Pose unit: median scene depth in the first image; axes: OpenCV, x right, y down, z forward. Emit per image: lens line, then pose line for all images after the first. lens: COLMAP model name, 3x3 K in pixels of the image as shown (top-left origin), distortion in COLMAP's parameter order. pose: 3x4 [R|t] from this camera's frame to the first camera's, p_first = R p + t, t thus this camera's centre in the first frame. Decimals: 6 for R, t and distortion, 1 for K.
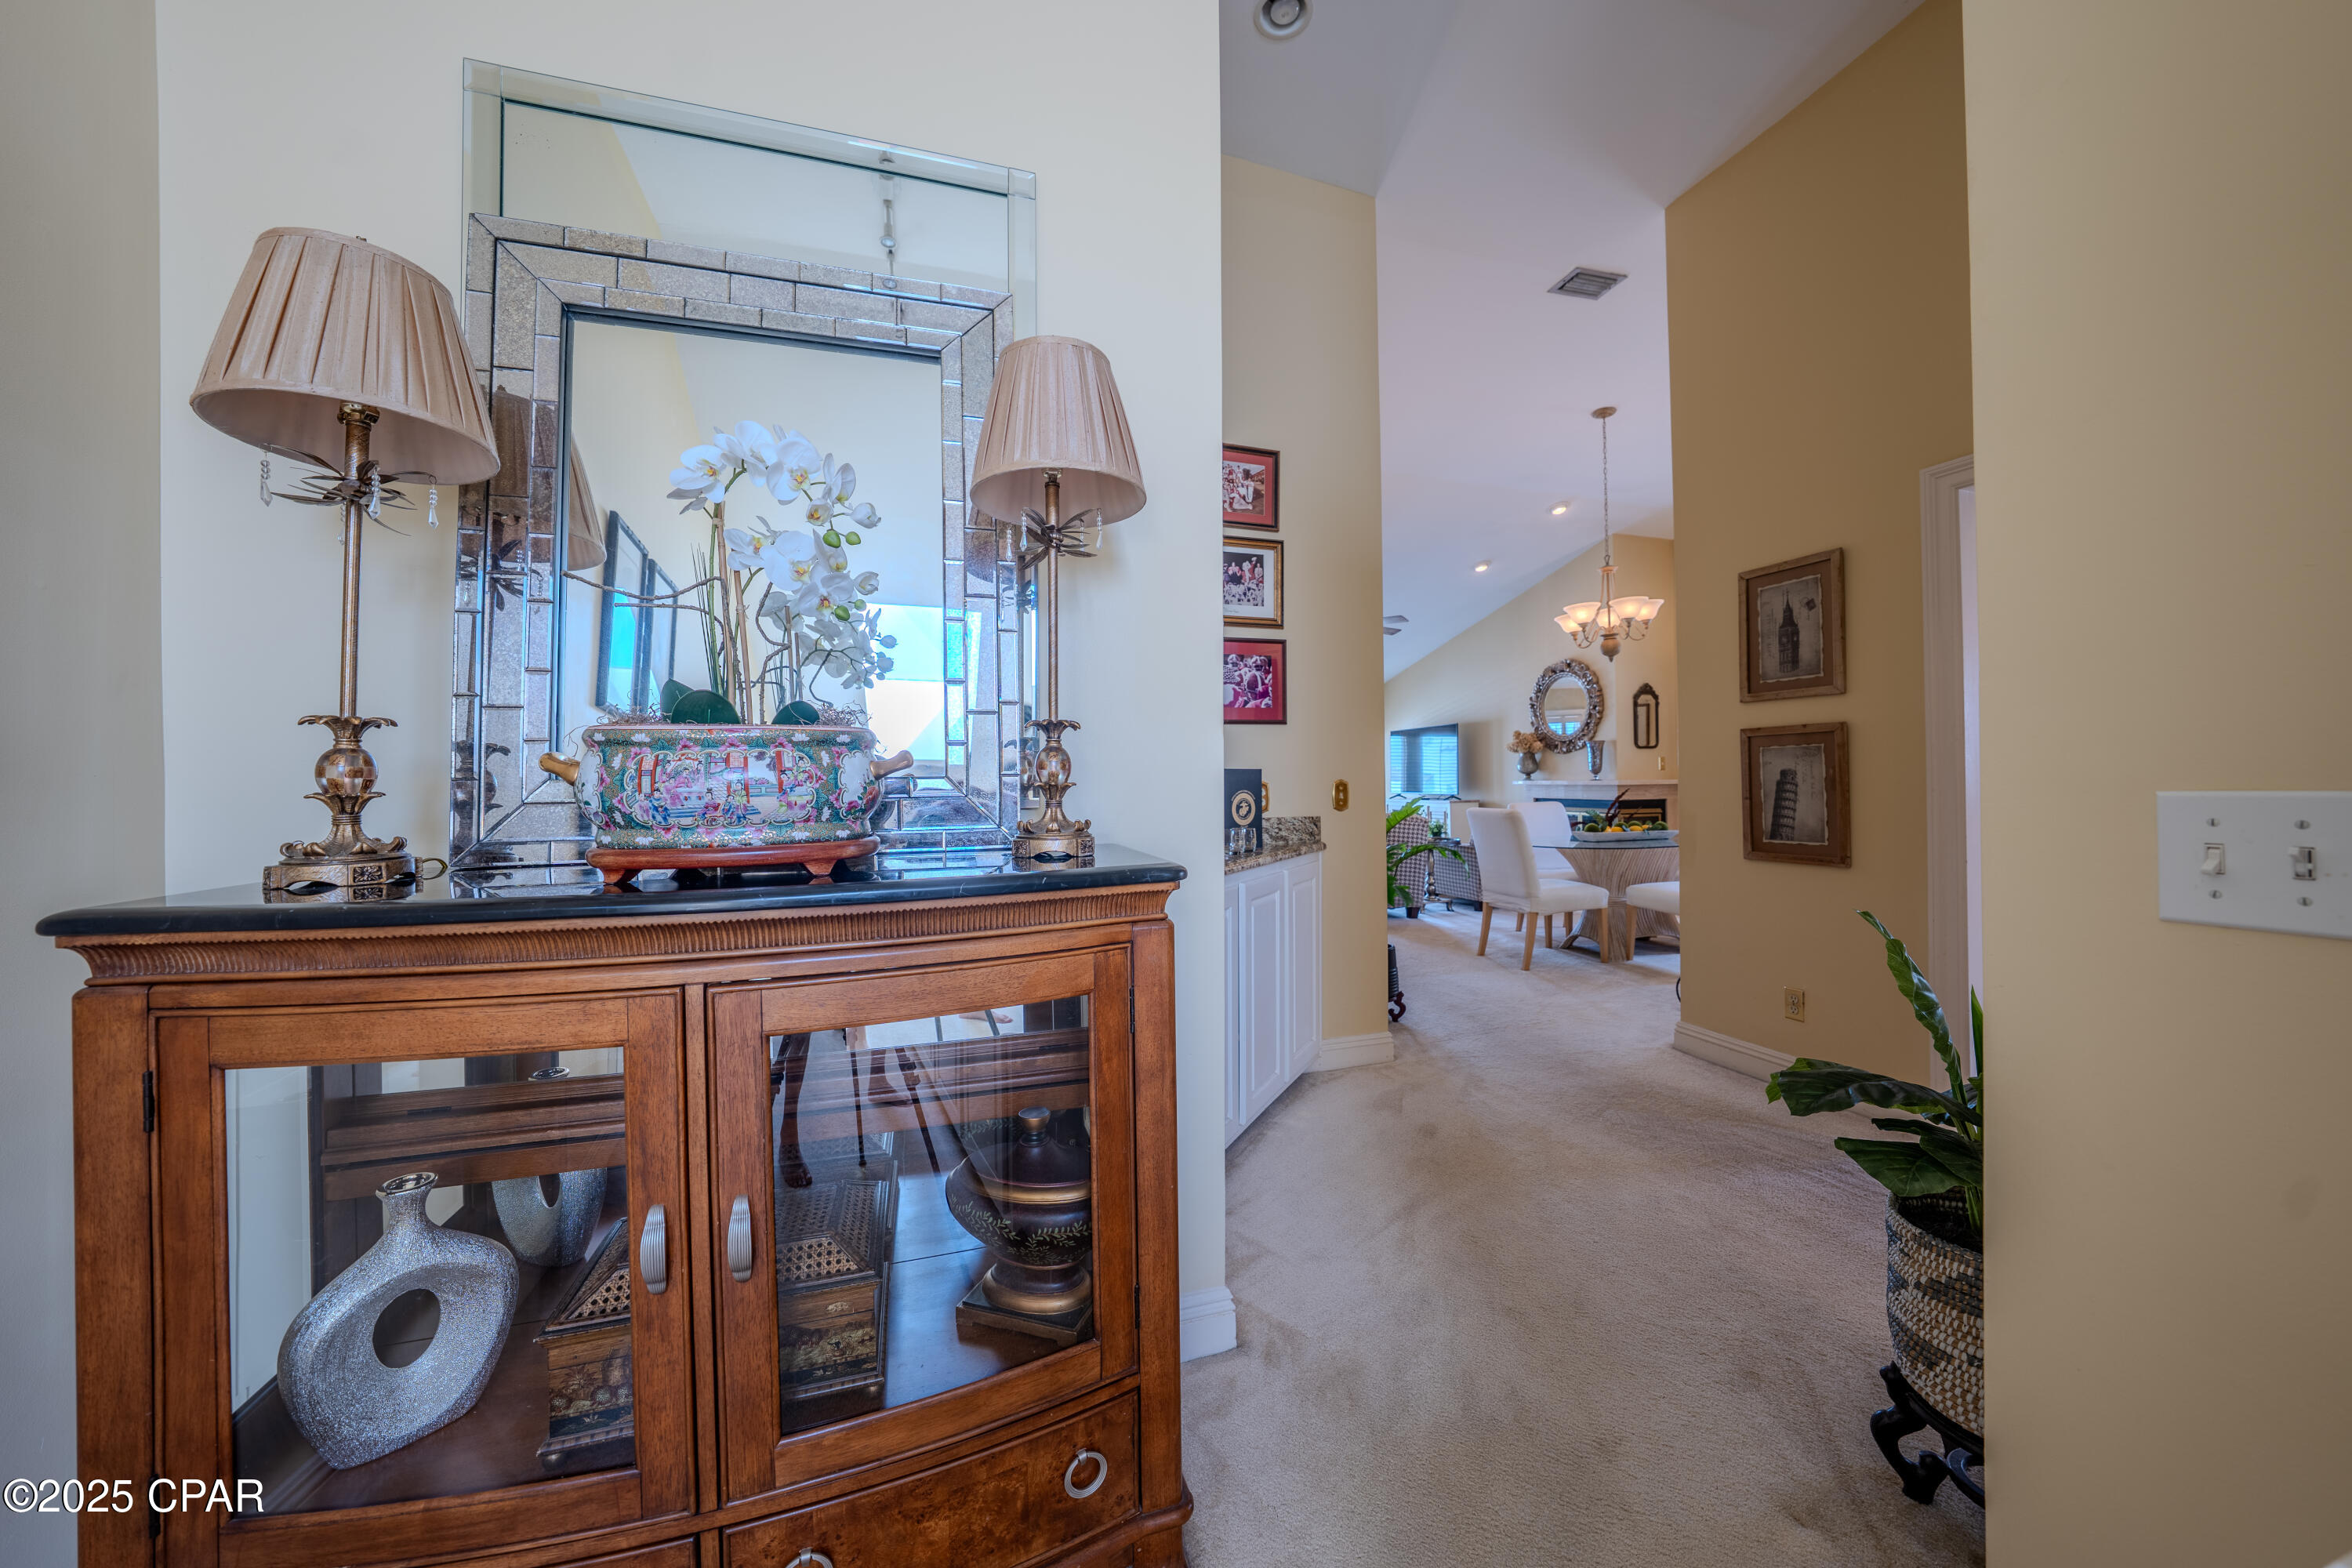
lens RADIAL K [[813.8, 0, 1180.3], [0, 813.8, 776.8], [0, 0, 1]] dist [-0.031563, 0.007458]
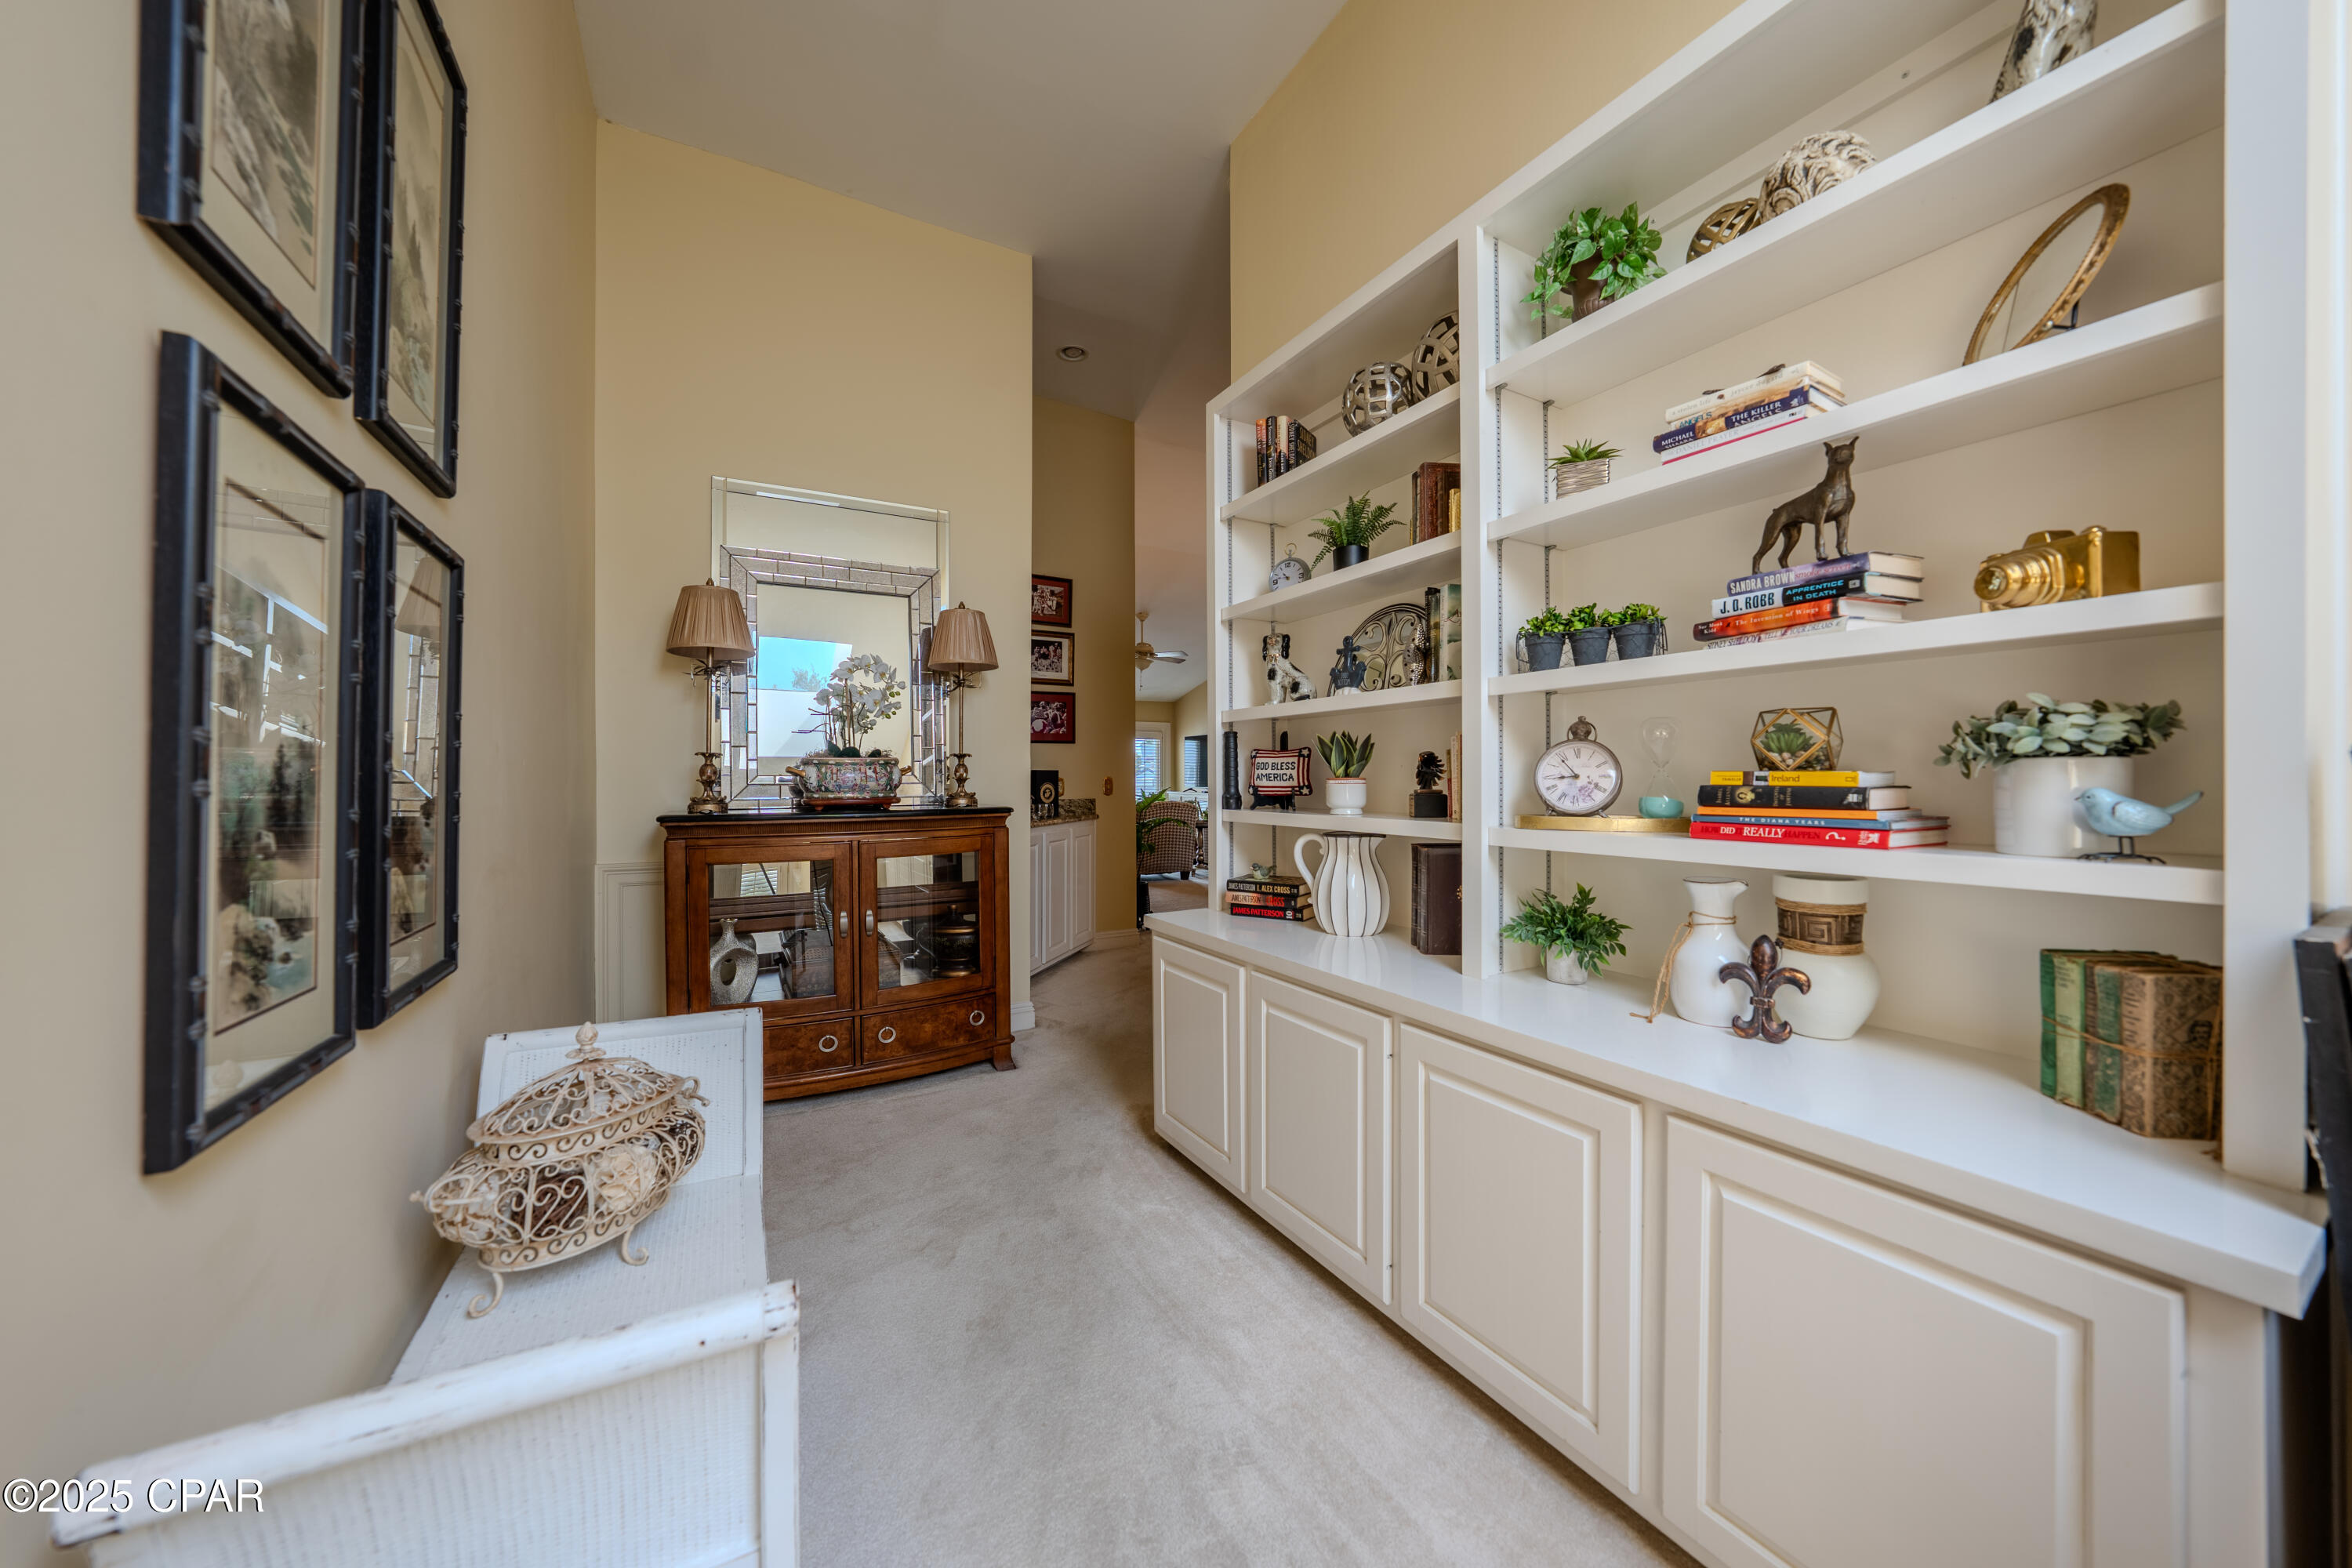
lens RADIAL K [[813.8, 0, 1180.3], [0, 813.8, 776.8], [0, 0, 1]] dist [-0.031563, 0.007458]
pose [[0.978251, 0.006723, 0.207315, -0.003634], [-0.007893, 0.999957, 0.004814, -0.005249], [-0.207274, -0.006345, 0.978262, -0.663313]]
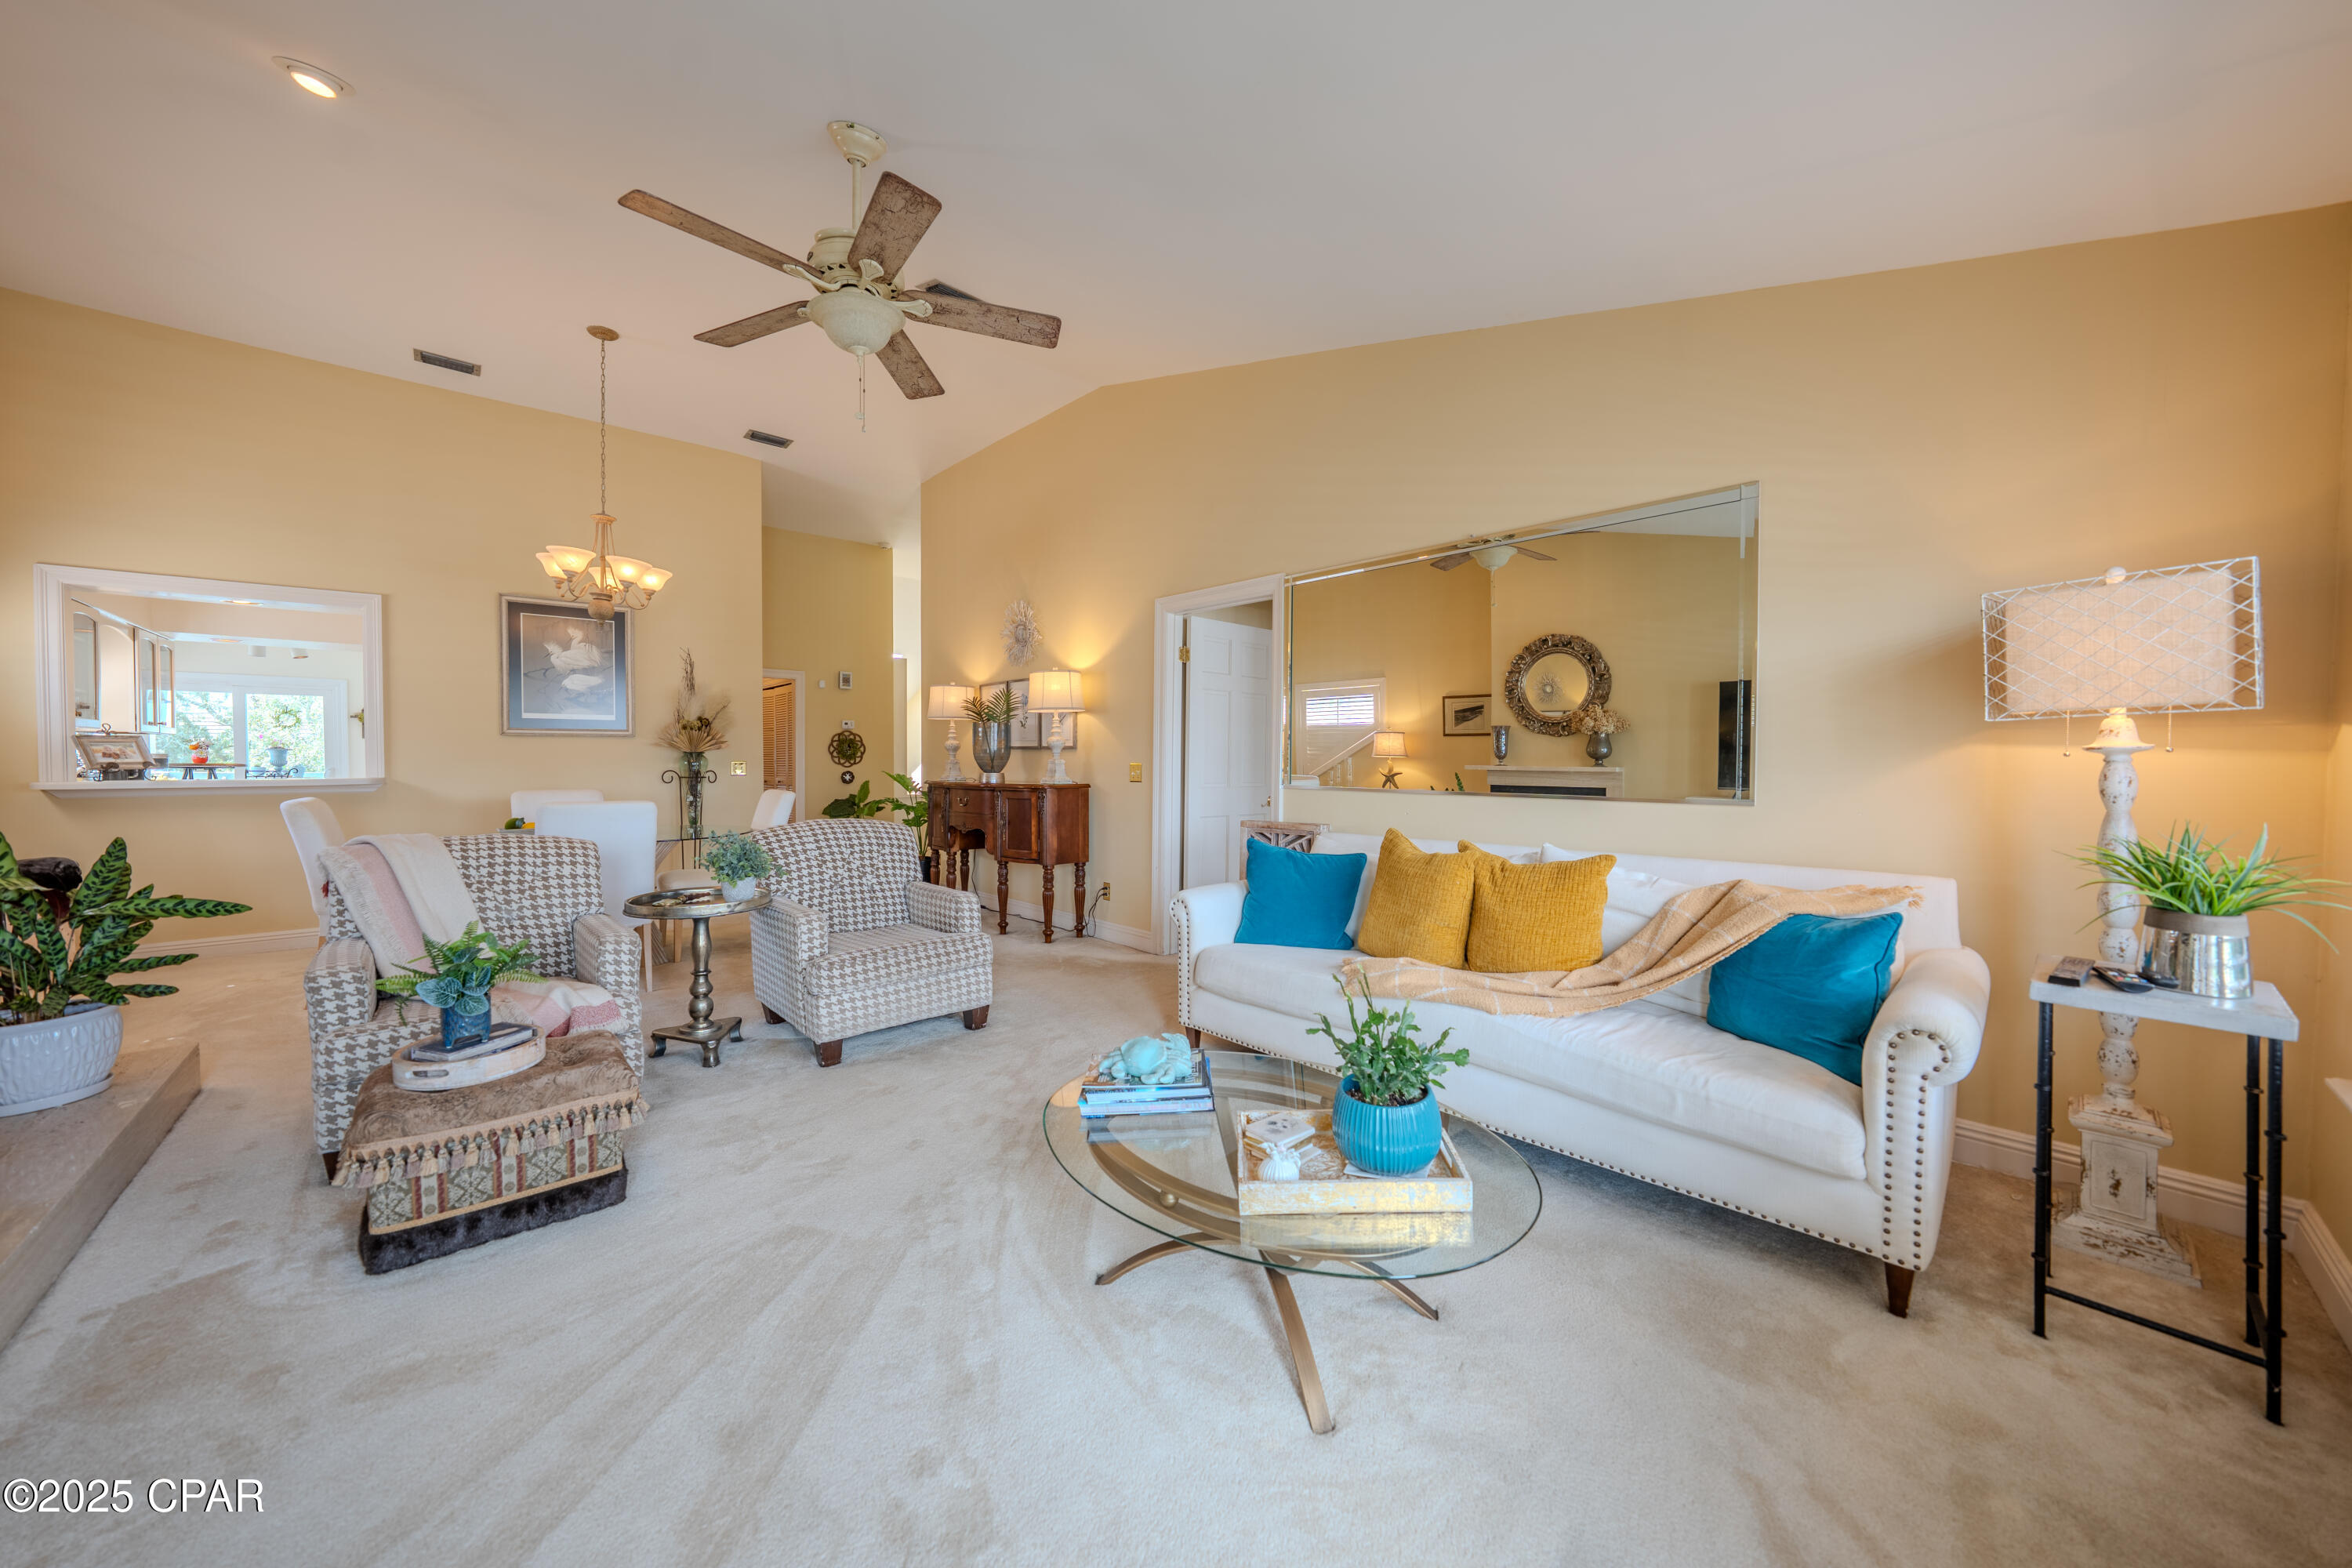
lens RADIAL K [[813.8, 0, 1180.3], [0, 813.8, 776.8], [0, 0, 1]] dist [-0.031563, 0.007458]
pose [[-0.907456, 0.019775, -0.419682, 0.586539], [0.010224, 0.999635, 0.024997, 0.005323], [0.420023, 0.018393, -0.907327, 3.518369]]
